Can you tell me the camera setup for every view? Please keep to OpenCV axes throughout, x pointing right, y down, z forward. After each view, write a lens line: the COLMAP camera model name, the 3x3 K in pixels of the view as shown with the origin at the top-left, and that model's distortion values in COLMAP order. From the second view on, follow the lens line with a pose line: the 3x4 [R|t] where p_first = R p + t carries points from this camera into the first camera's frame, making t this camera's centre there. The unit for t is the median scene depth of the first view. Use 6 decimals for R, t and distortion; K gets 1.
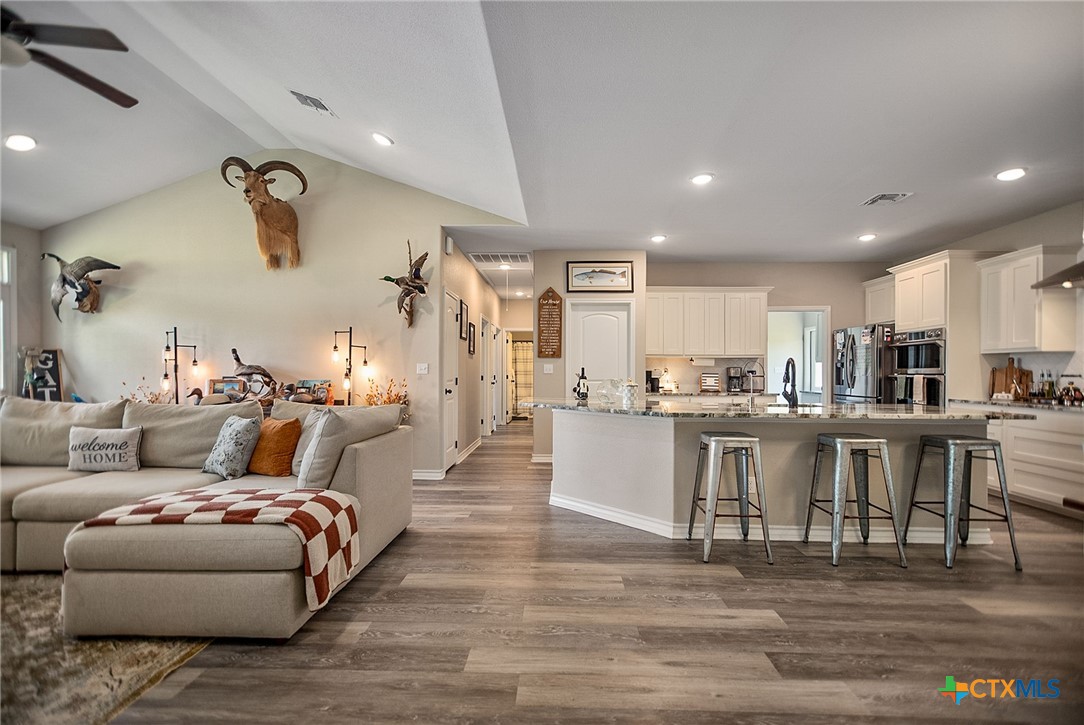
lens RADIAL K [[488.1, 0, 546.0], [0, 488.1, 374.0], [0, 0, 1]] dist [0.011336, 0.000249]
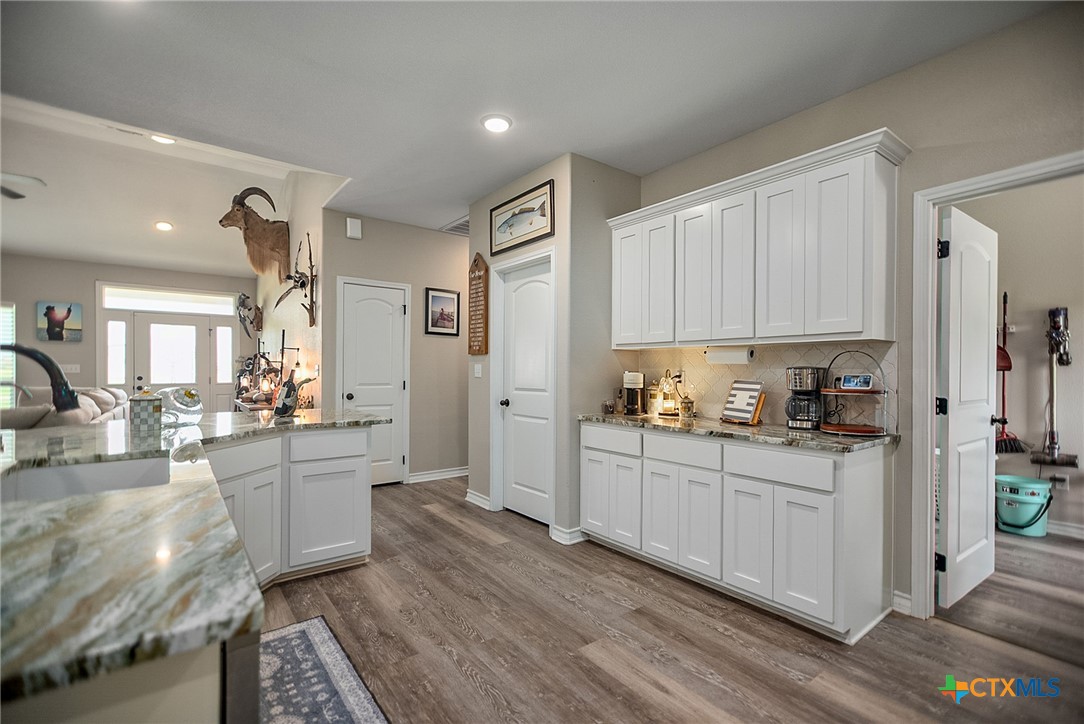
lens RADIAL K [[488.1, 0, 546.0], [0, 488.1, 373.5], [0, 0, 1]] dist [0.011336, 0.000249]
pose [[0.631965, 0.006102, -0.774973, 0.732656], [-0.008254, 0.999965, 0.001143, -0.009731], [0.774953, 0.005674, 0.631993, 0.766129]]
